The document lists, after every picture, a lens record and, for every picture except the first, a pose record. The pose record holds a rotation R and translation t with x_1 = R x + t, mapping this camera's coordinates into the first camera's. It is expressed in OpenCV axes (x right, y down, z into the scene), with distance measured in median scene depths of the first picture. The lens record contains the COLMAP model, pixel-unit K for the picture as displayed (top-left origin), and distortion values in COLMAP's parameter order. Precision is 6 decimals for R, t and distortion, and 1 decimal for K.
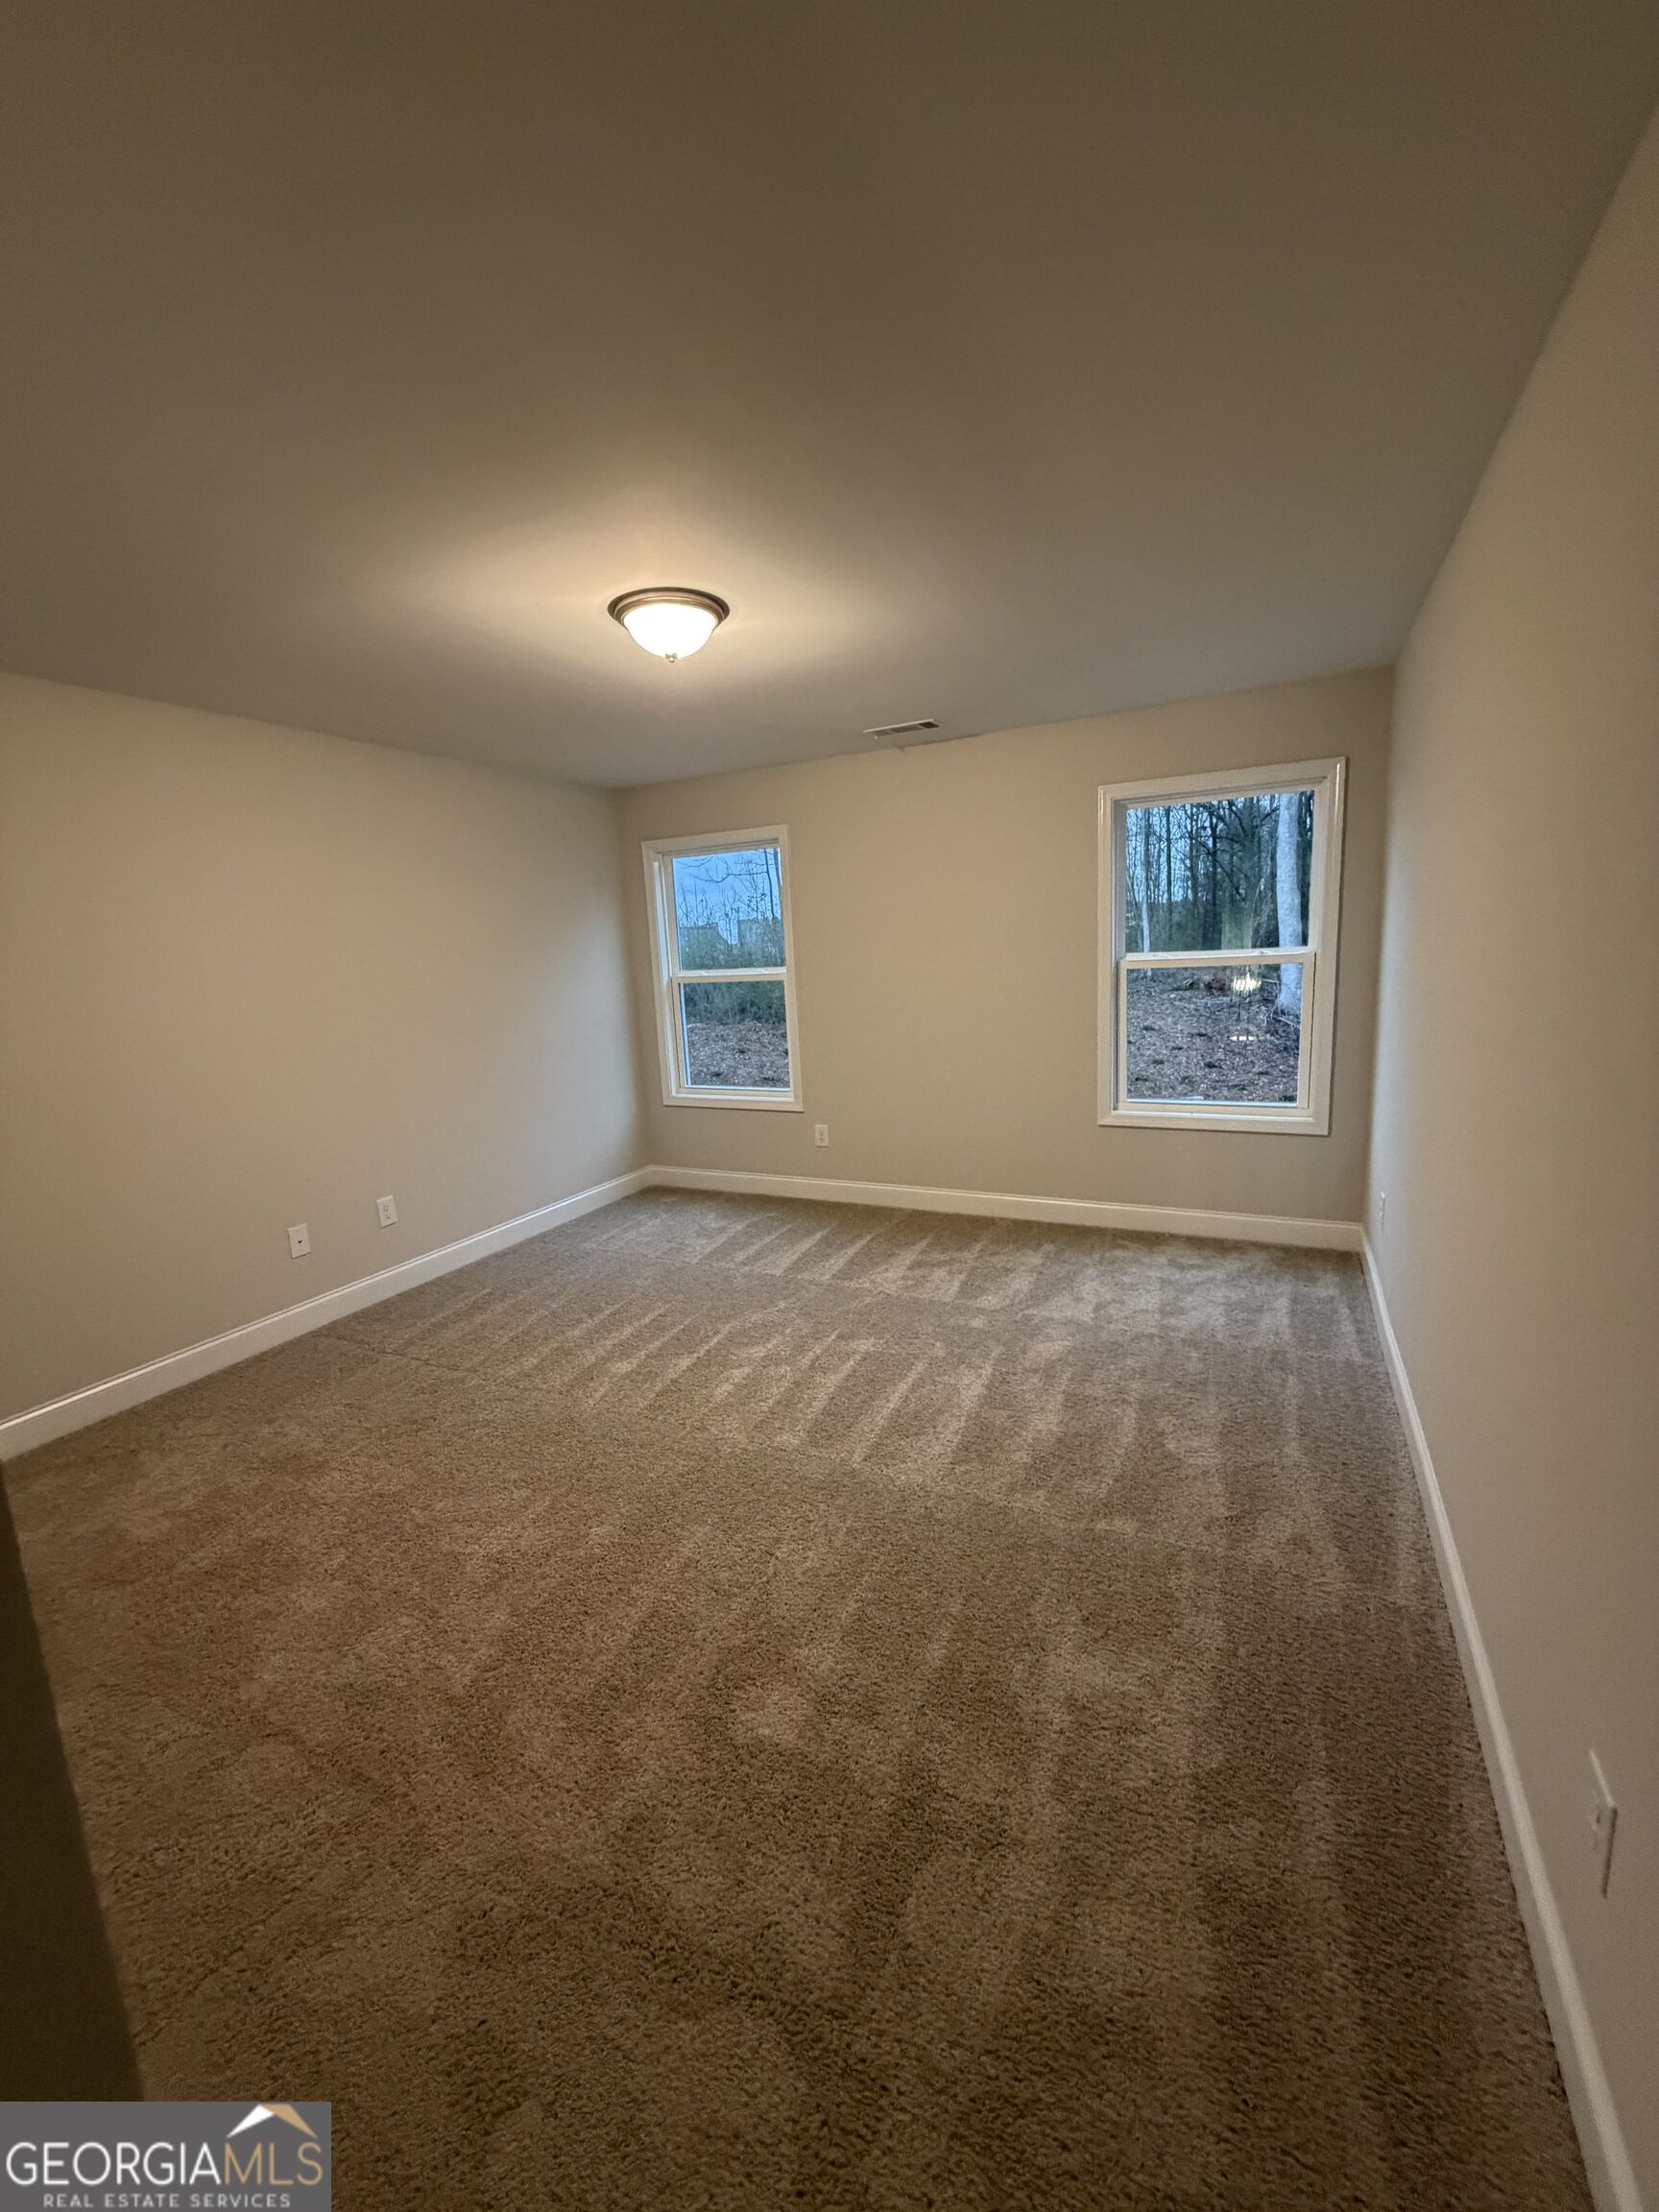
lens RADIAL K [[884.4, 0, 833.7], [0, 884.4, 1097.5], [0, 0, 1]] dist [-0.000694, -0.000645]
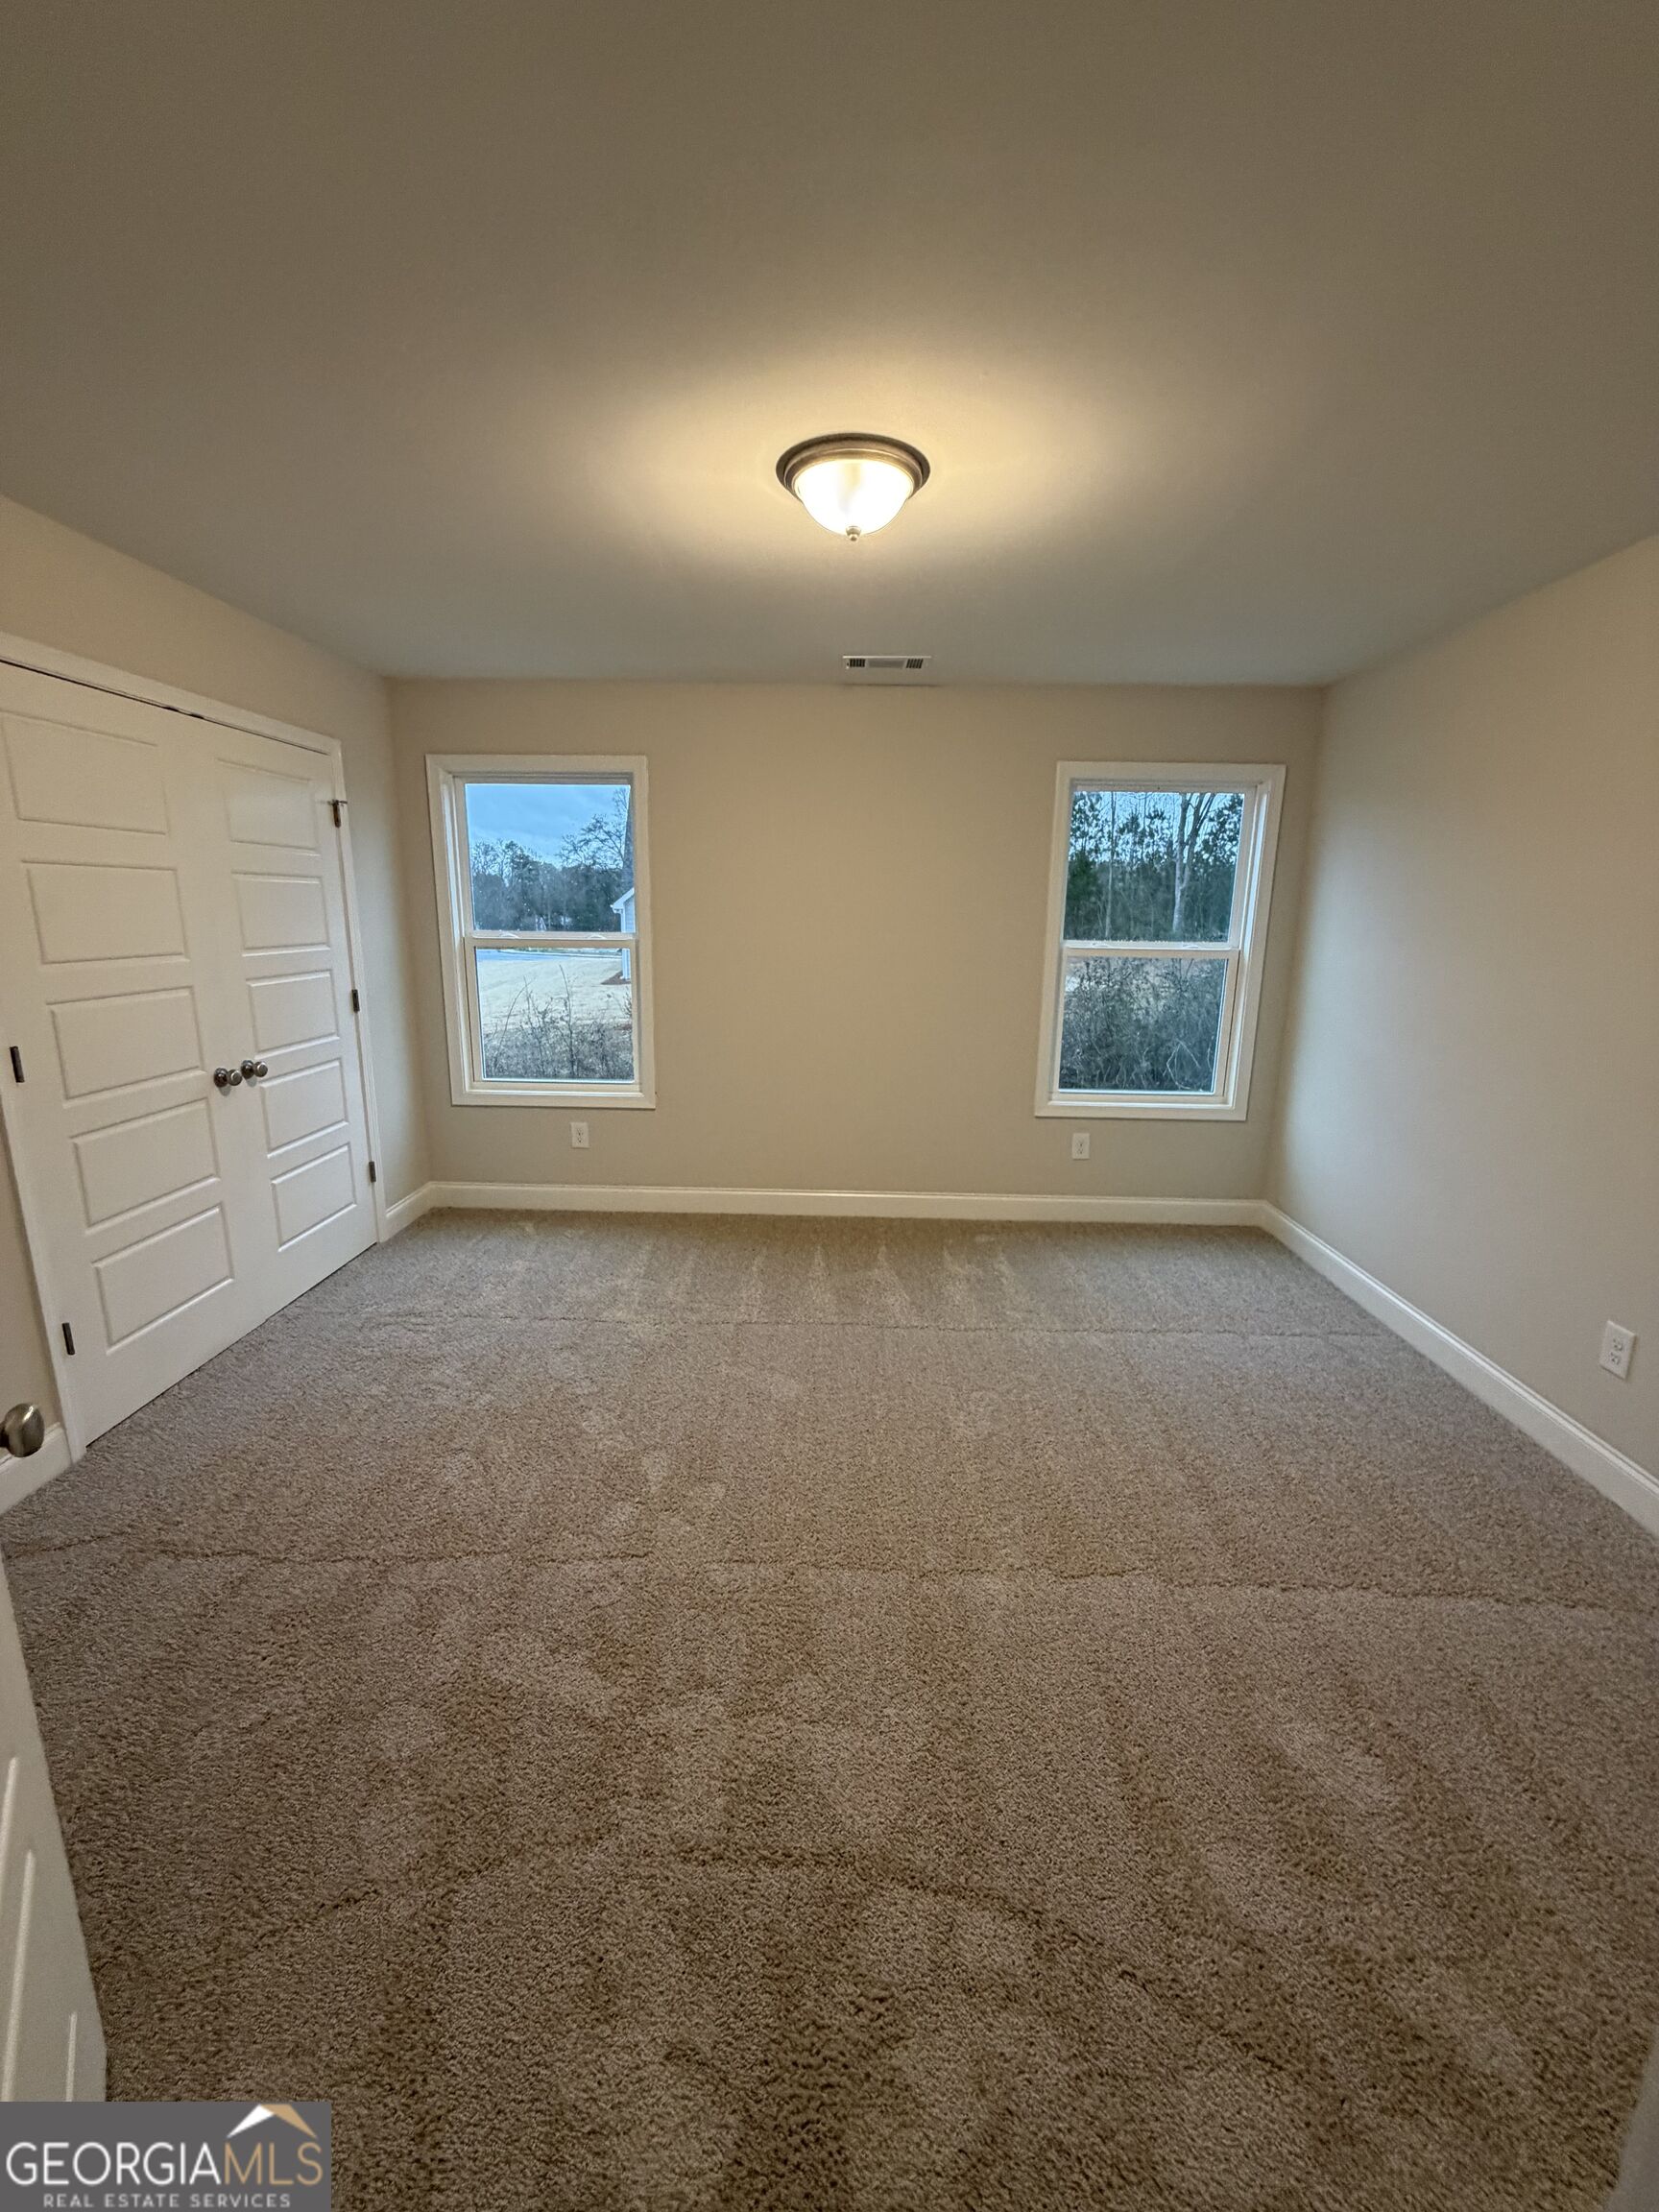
lens RADIAL K [[938.9, 0, 826.2], [0, 938.9, 1132.4], [0, 0, 1]] dist [-0.000730, -0.000203]
pose [[0.908200, -0.034579, 0.417106, -0.297752], [0.012666, 0.998396, 0.055190, -0.010407], [-0.418345, -0.044841, 0.907181, 0.138948]]
